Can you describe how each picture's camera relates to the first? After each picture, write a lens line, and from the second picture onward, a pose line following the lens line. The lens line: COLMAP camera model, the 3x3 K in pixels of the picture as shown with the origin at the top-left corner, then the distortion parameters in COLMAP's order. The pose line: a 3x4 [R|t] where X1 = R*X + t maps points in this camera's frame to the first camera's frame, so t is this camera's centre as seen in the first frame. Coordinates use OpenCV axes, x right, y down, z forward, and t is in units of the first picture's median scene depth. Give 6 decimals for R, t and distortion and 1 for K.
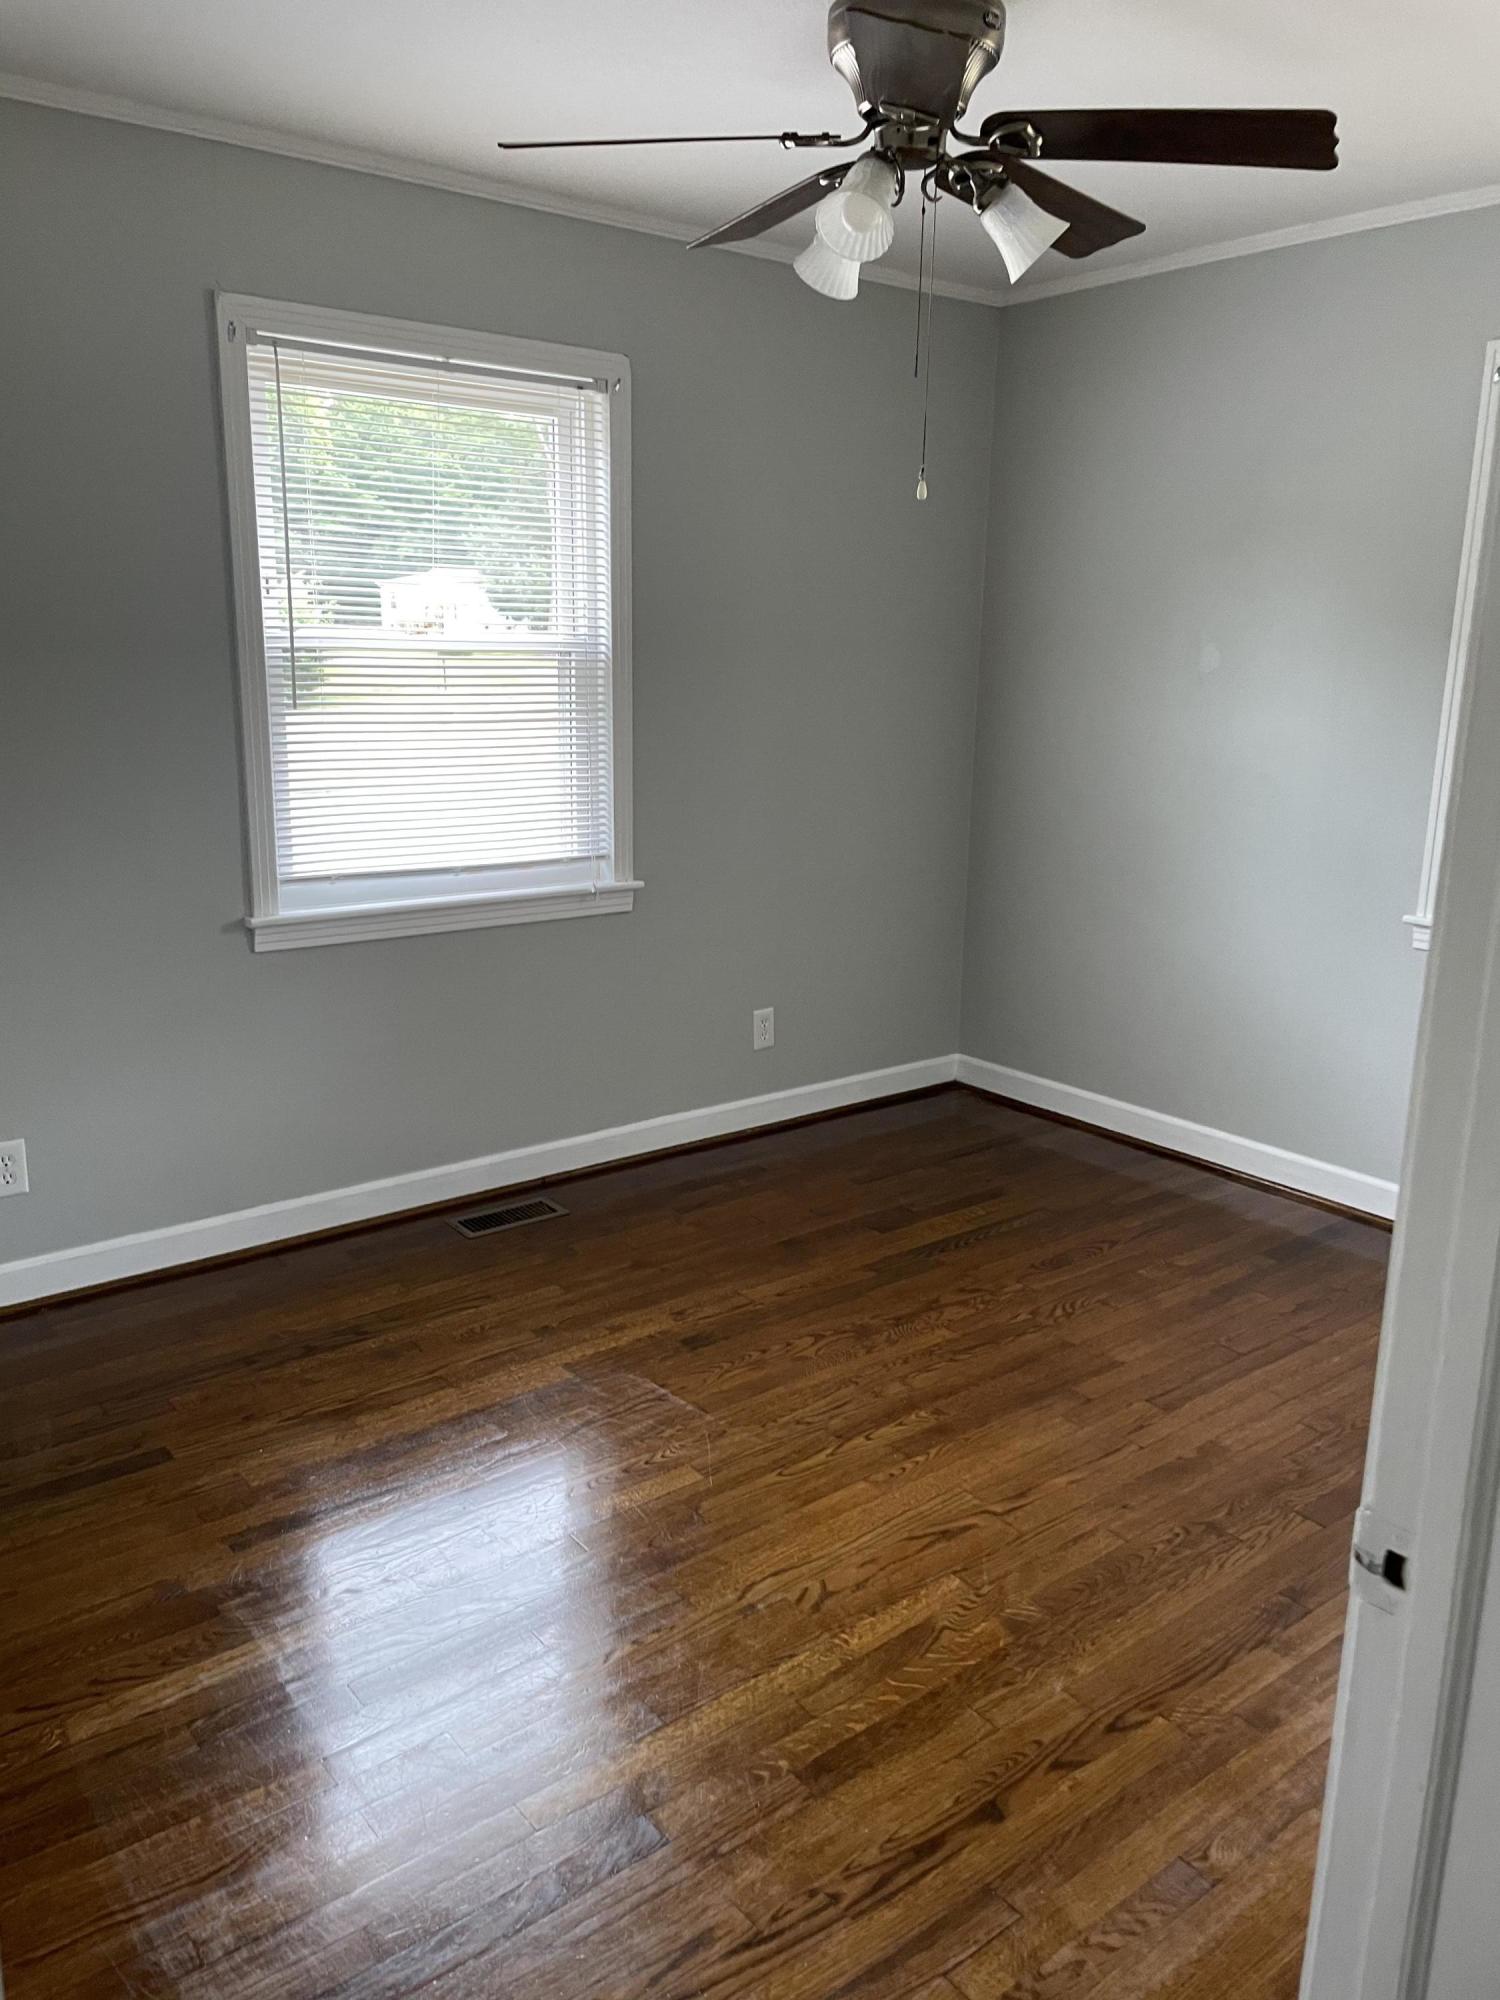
lens RADIAL K [[1515.5, 0, 754.9], [0, 1515.5, 1009.0], [0, 0, 1]] dist [0.072069, -0.098984]
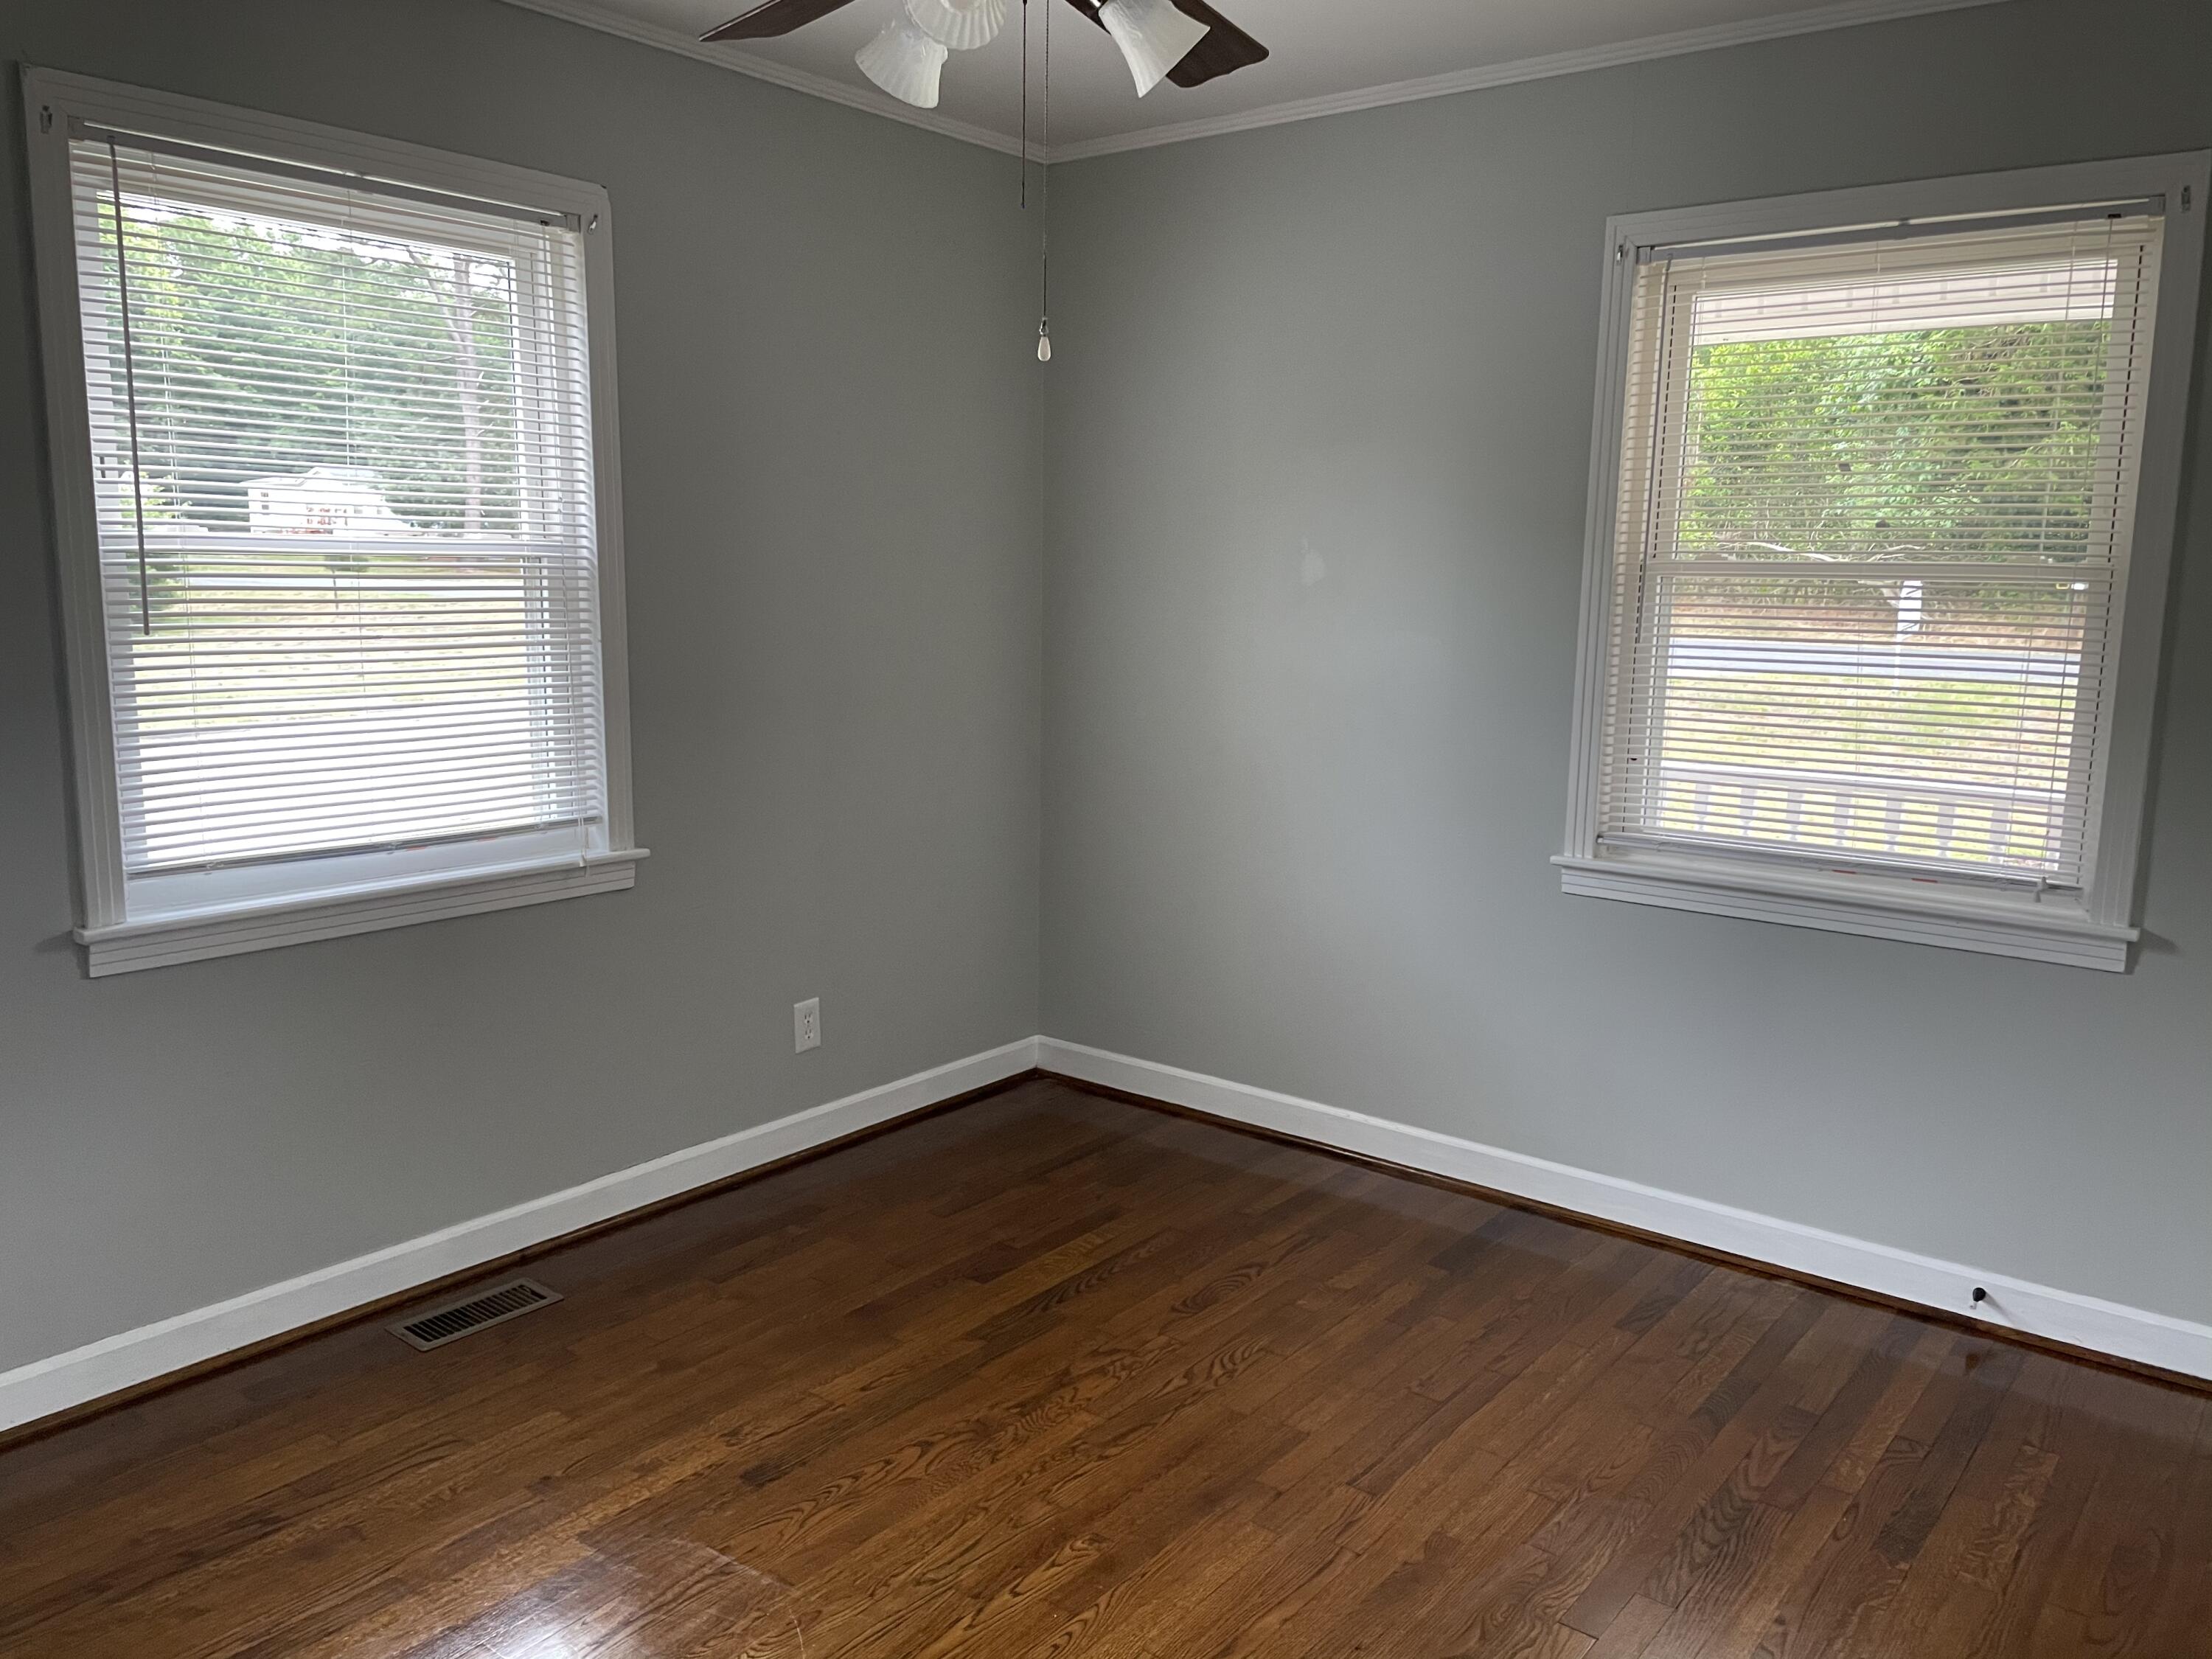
lens RADIAL K [[1676.2, 0, 1113.1], [0, 1676.2, 843.5], [0, 0, 1]] dist [0.072069, -0.098984]
pose [[0.973415, -0.039022, 0.225699, -0.042637], [0.053795, 0.996767, -0.059675, -0.026524], [-0.222641, 0.070230, 0.972368, 0.129087]]
